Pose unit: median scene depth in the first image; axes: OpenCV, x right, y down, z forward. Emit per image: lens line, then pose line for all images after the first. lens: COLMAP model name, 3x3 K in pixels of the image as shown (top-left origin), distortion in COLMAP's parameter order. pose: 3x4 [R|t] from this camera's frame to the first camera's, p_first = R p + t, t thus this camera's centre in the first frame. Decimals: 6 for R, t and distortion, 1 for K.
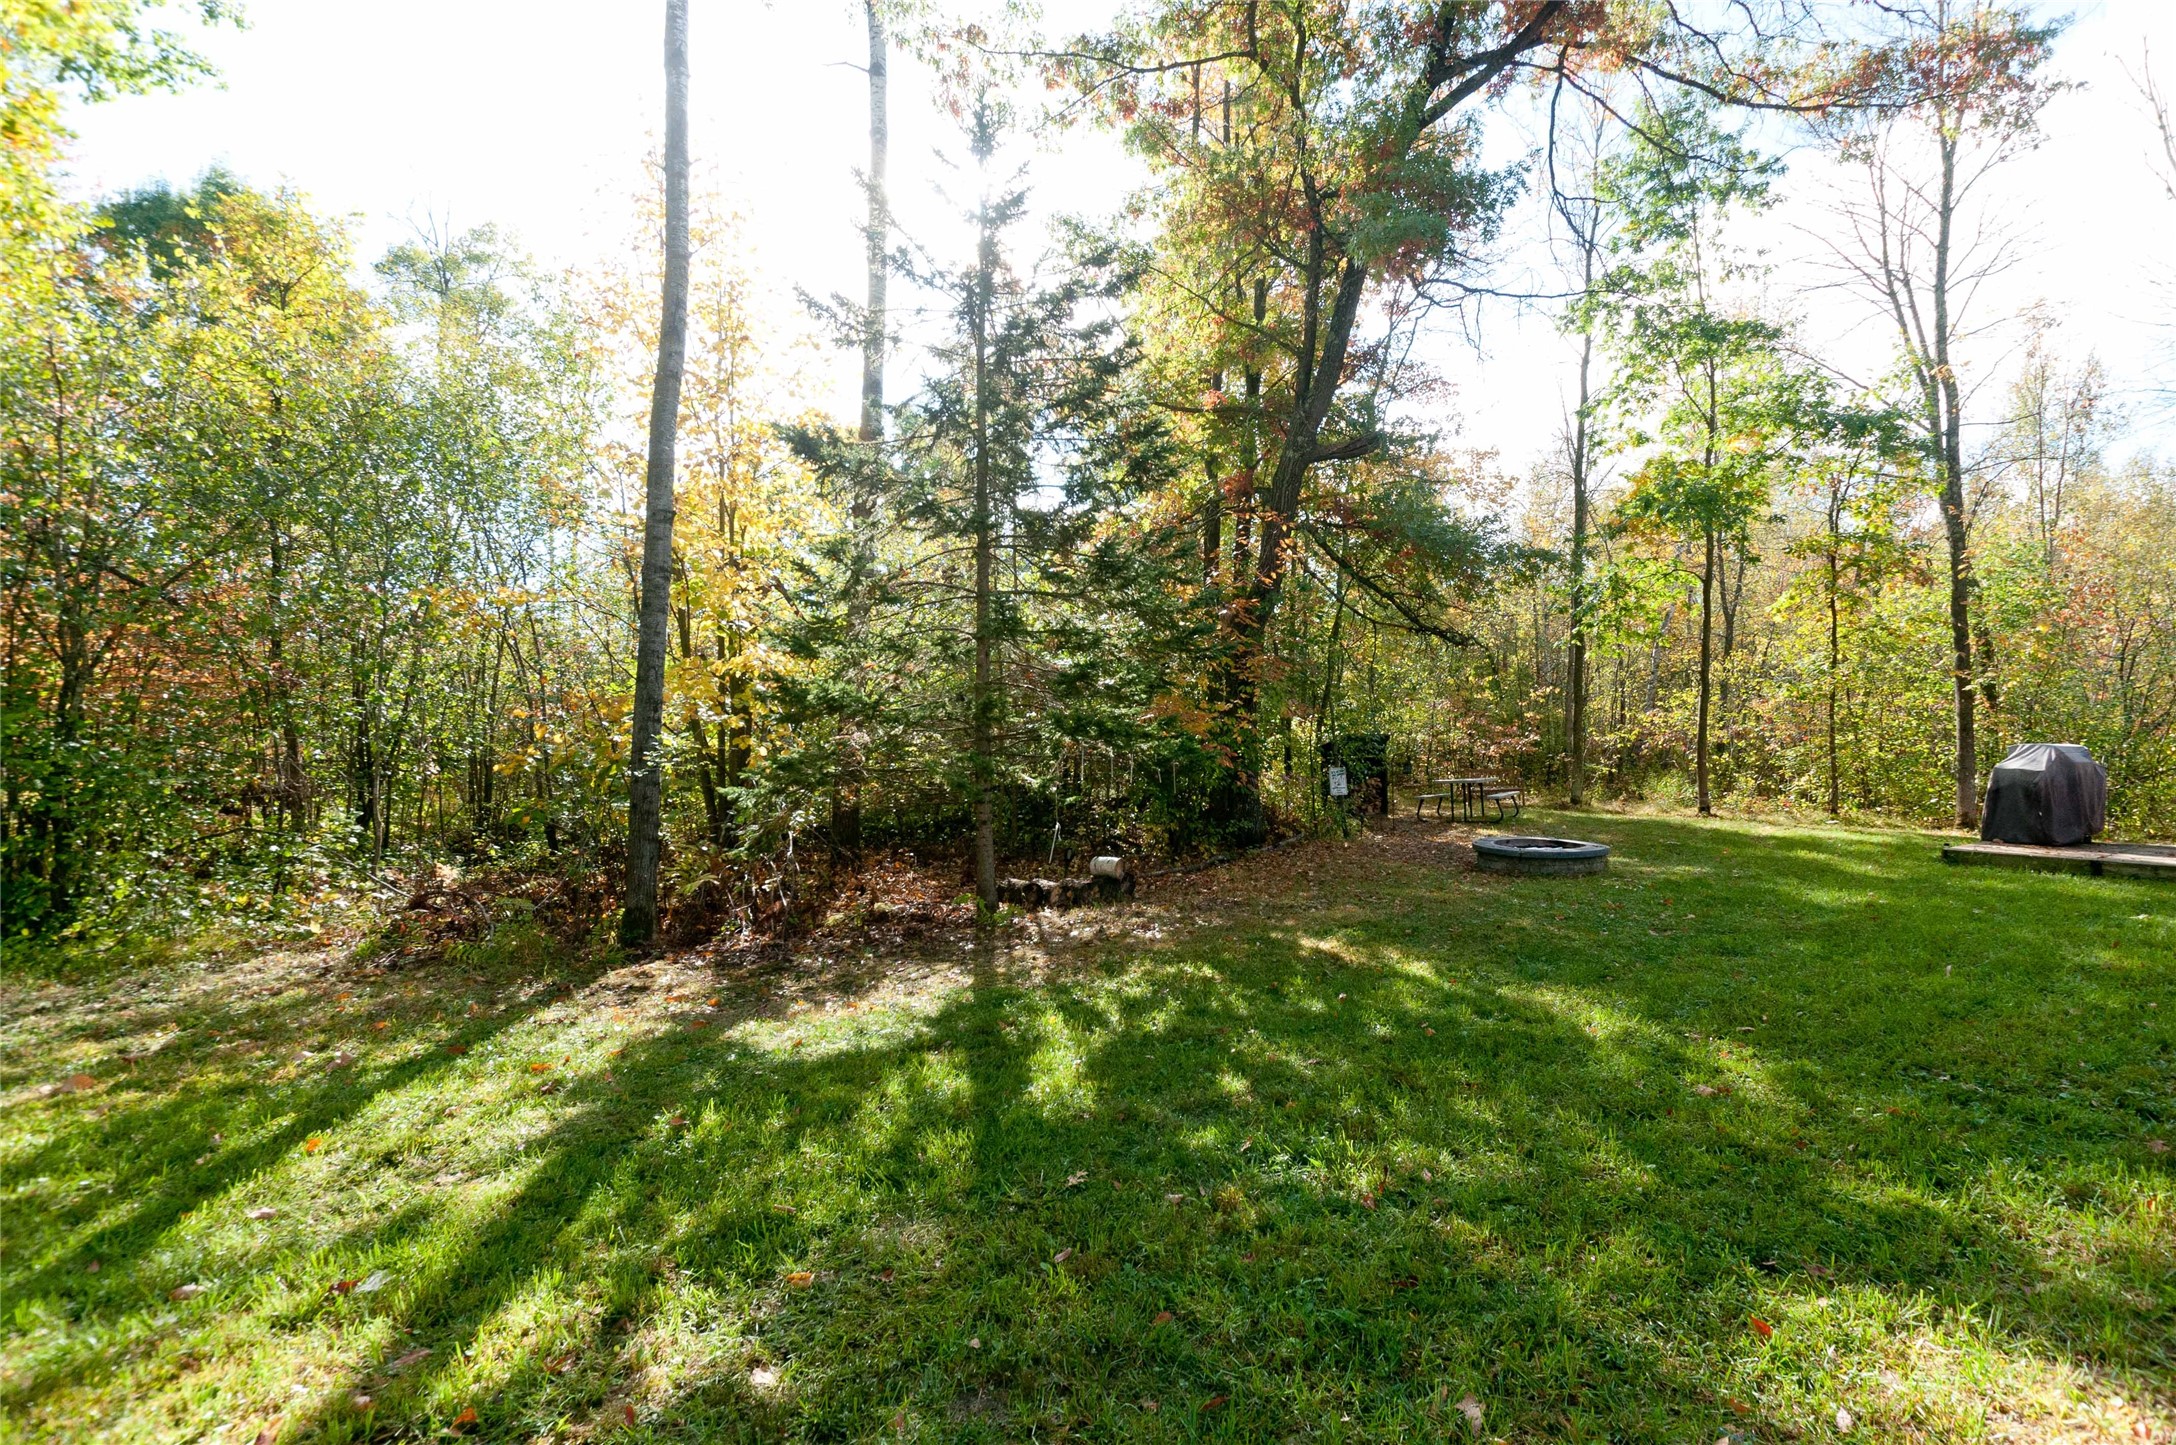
lens RADIAL K [[993.0, 0, 1084.4], [0, 993.0, 748.6], [0, 0, 1]] dist [-0.000981, -0.000957]
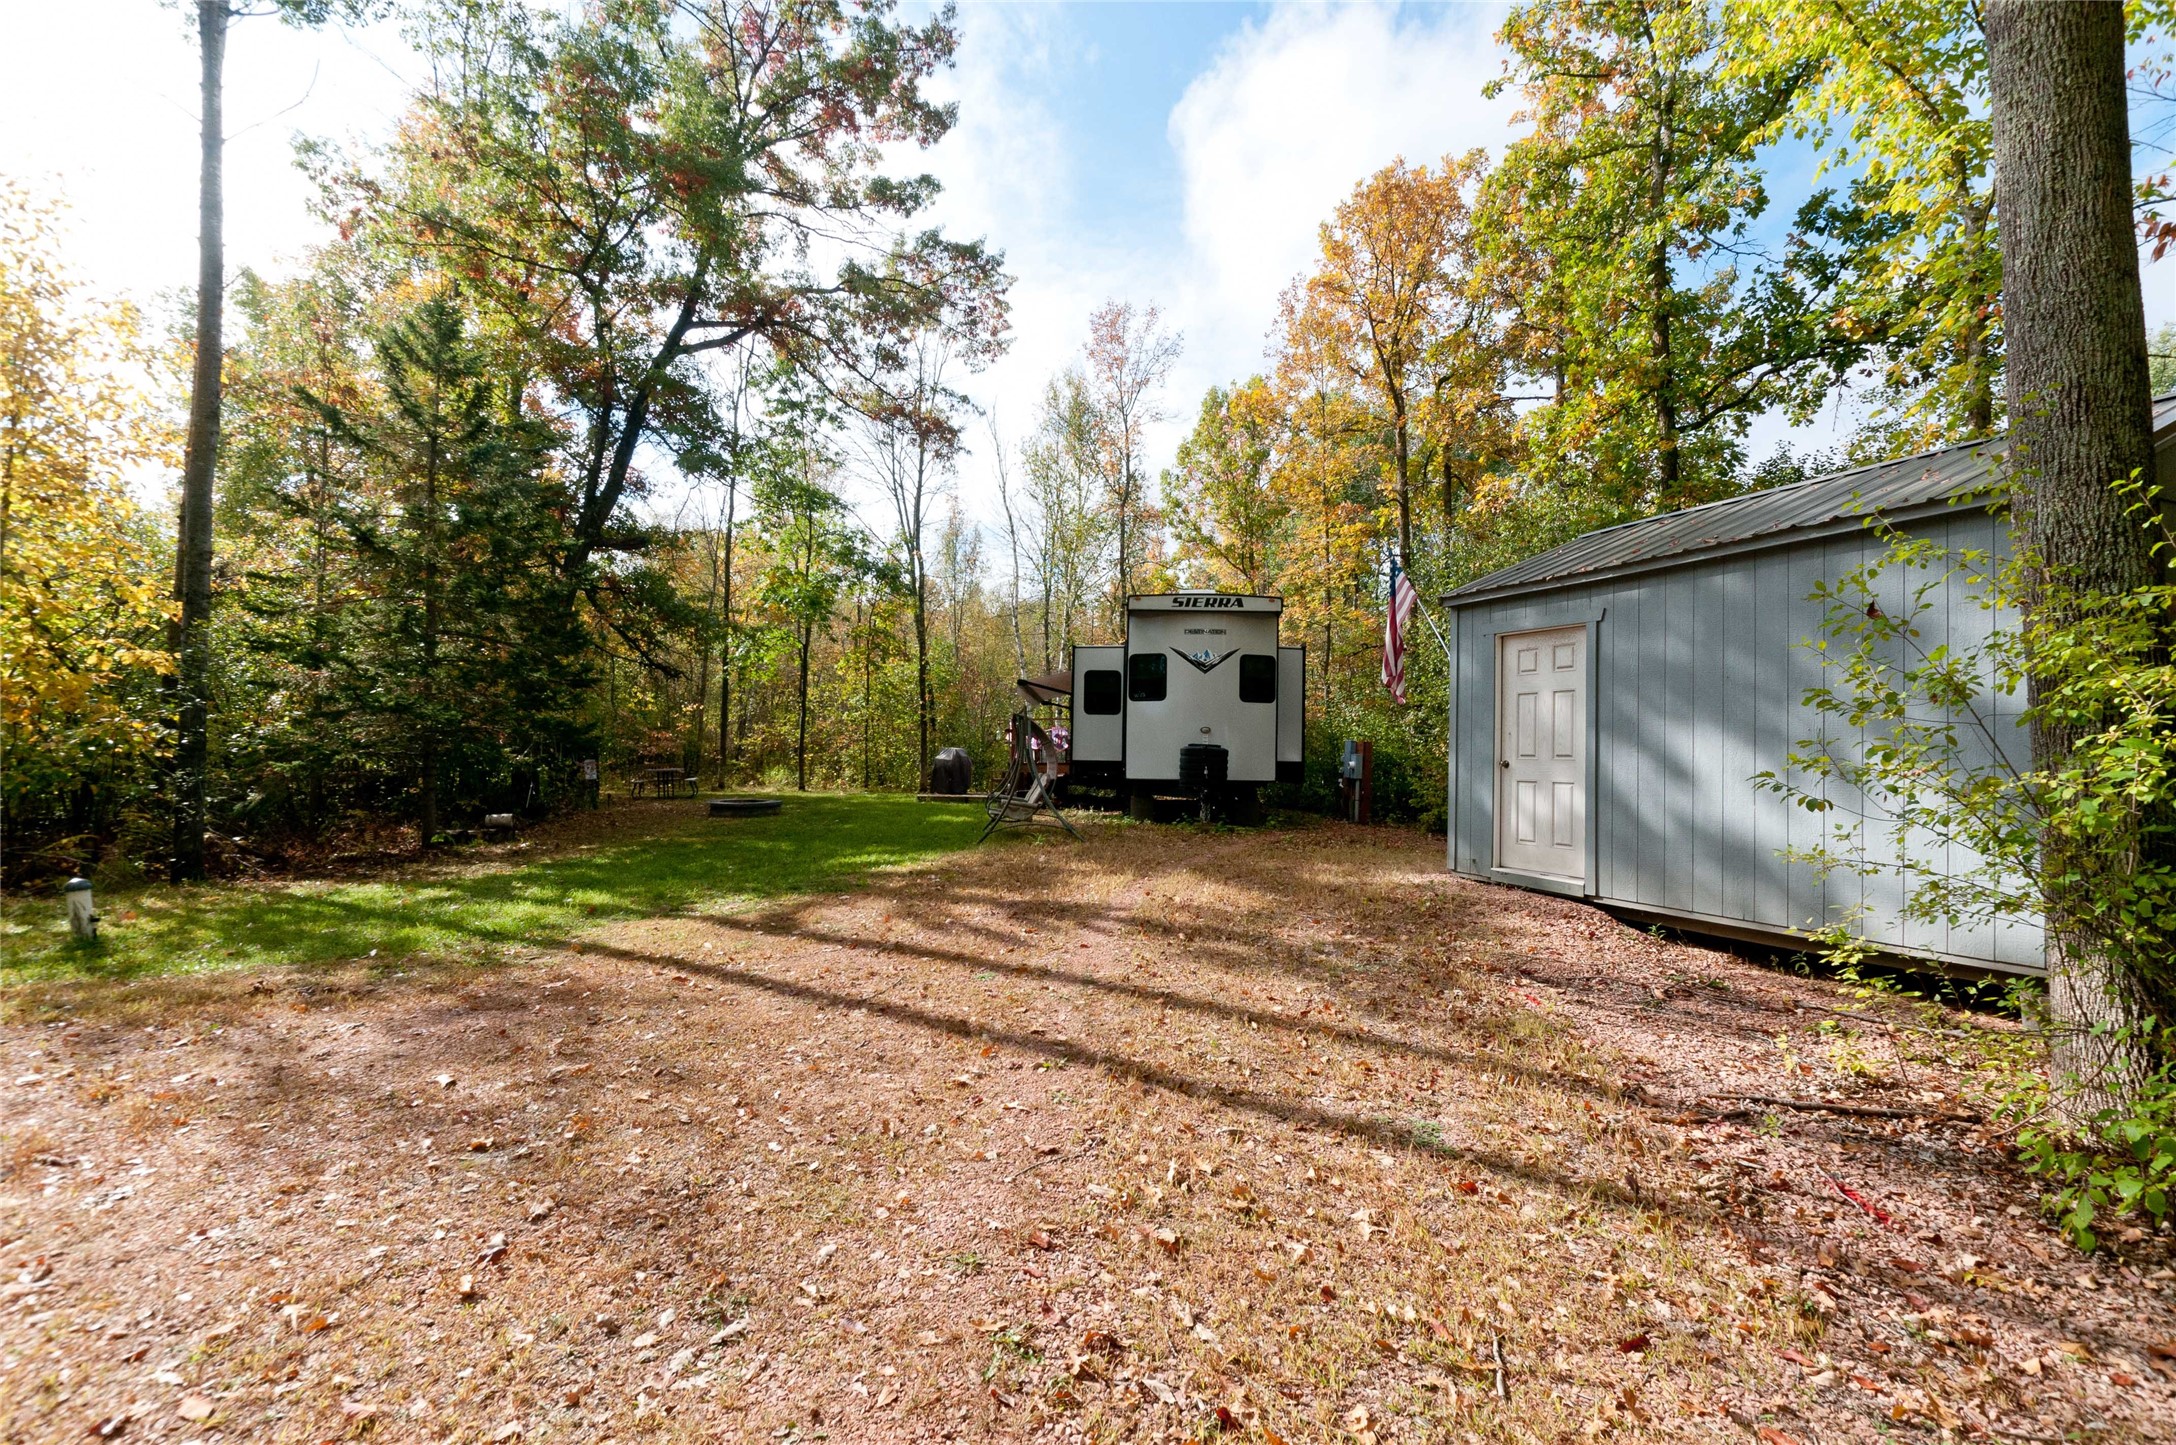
lens RADIAL K [[993.0, 0, 1084.4], [0, 993.0, 748.6], [0, 0, 1]] dist [-0.000981, -0.000957]
pose [[0.629938, 0.023074, 0.776303, -0.356703], [-0.013400, 0.999733, -0.018841, 0.023971], [-0.776530, 0.001466, 0.630079, -0.397054]]
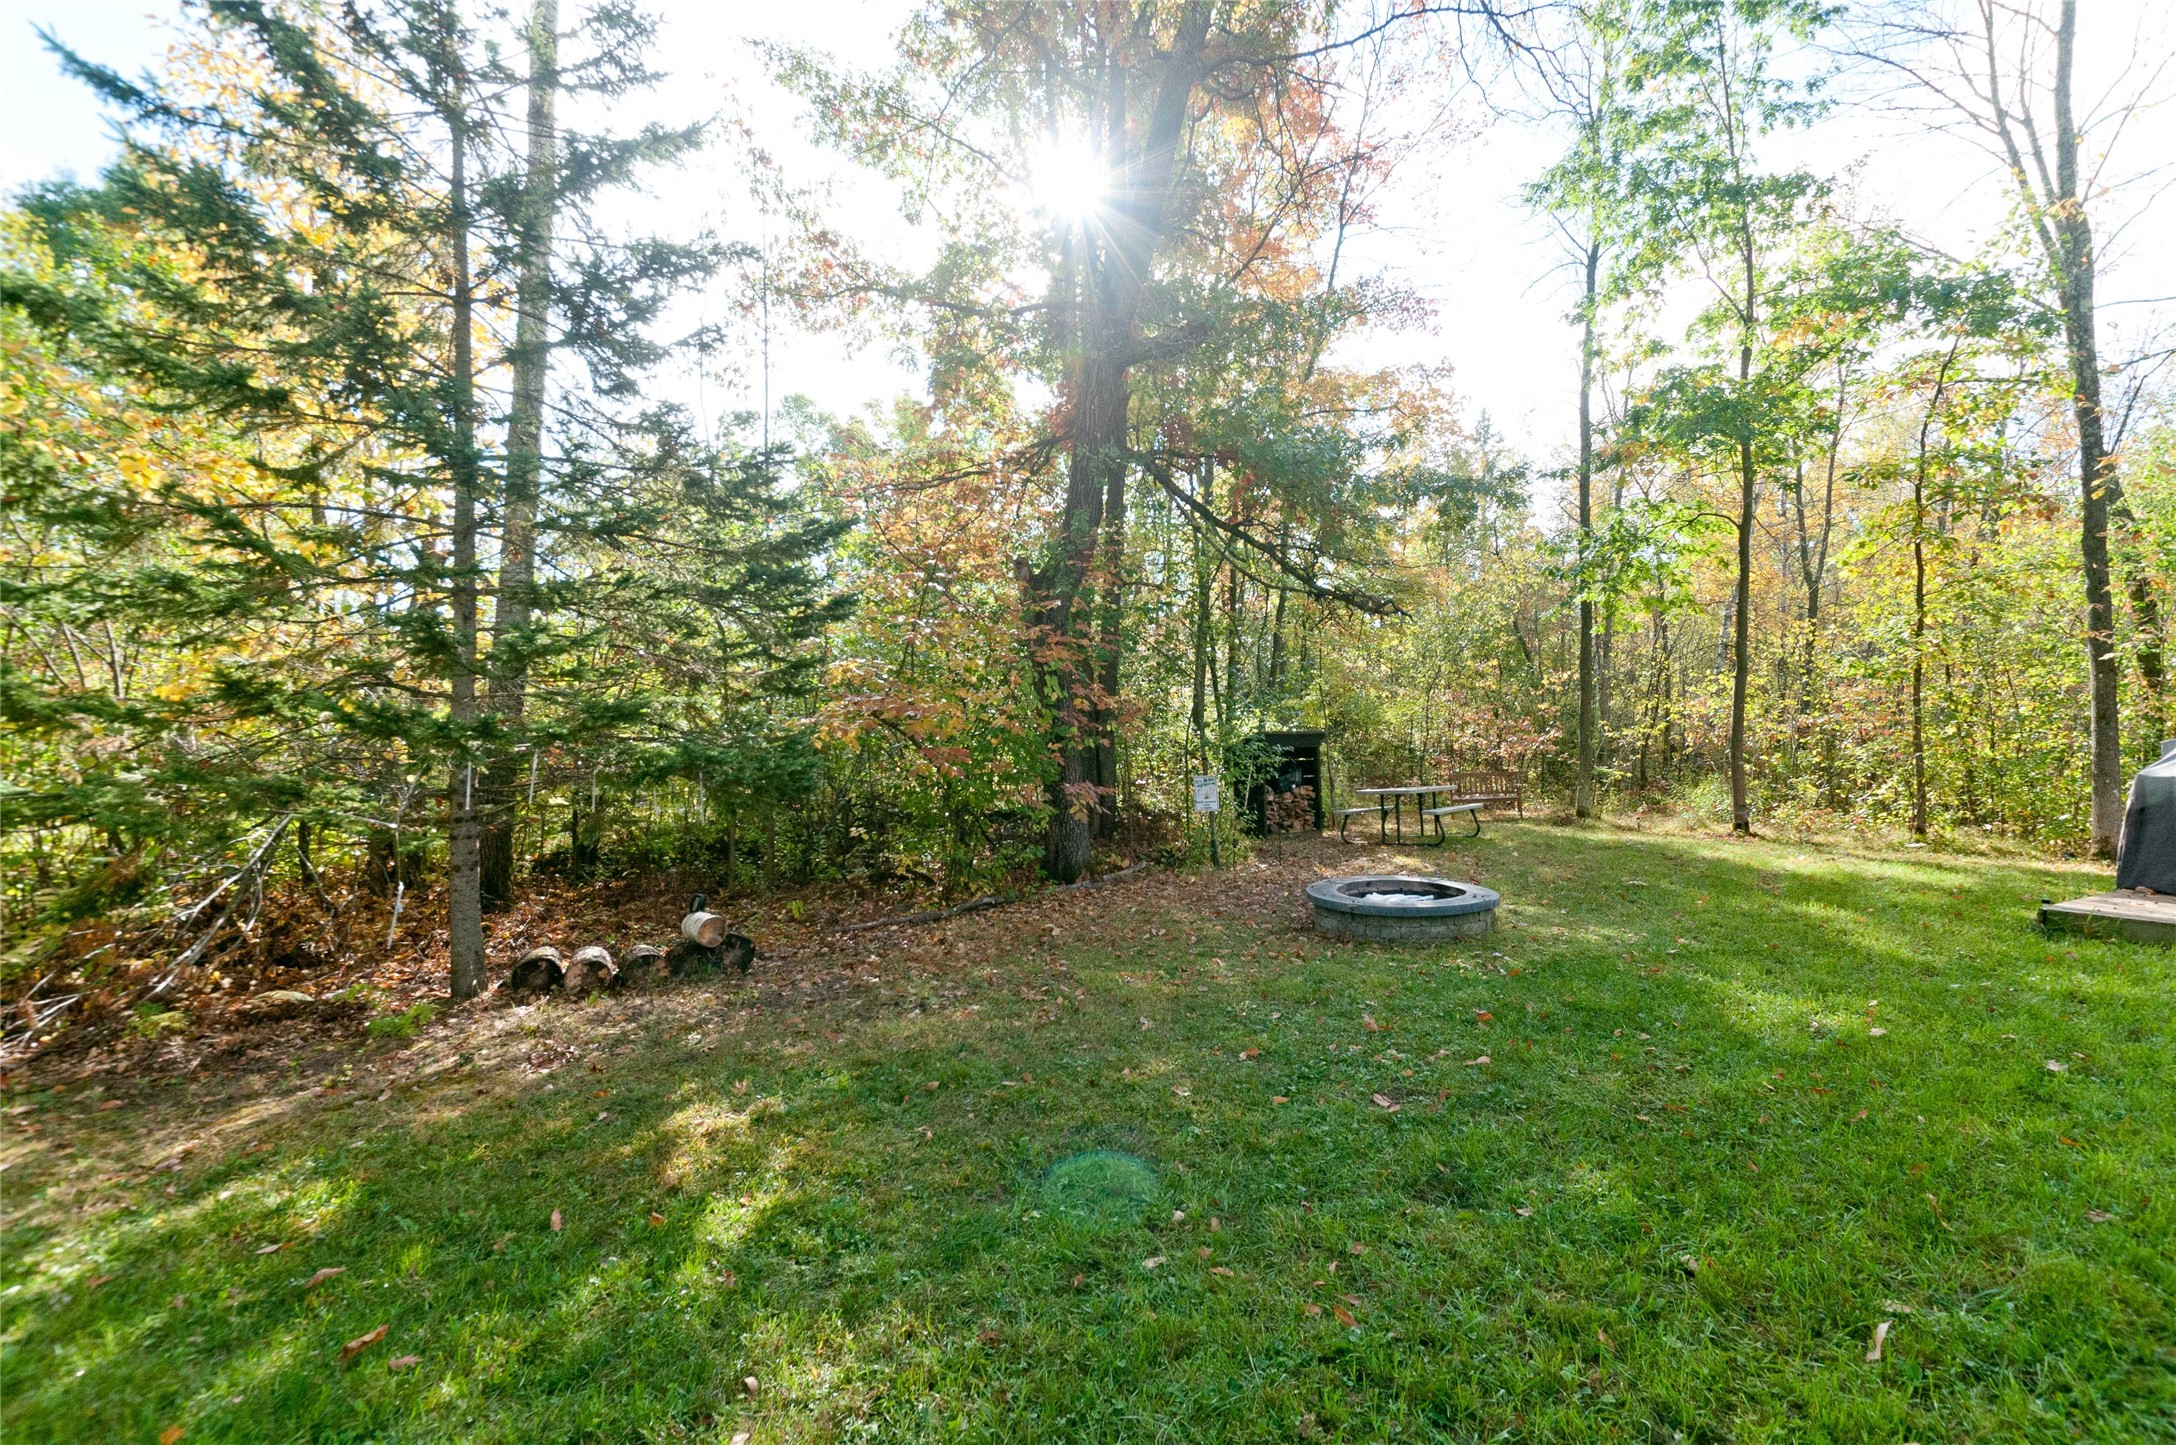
lens RADIAL K [[993.0, 0, 1084.4], [0, 993.0, 748.6], [0, 0, 1]] dist [-0.000981, -0.000957]
pose [[0.995096, -0.007487, -0.098627, 0.212950], [0.007399, 0.999972, -0.001263, -0.001224], [0.098633, 0.000528, 0.995124, 0.207876]]
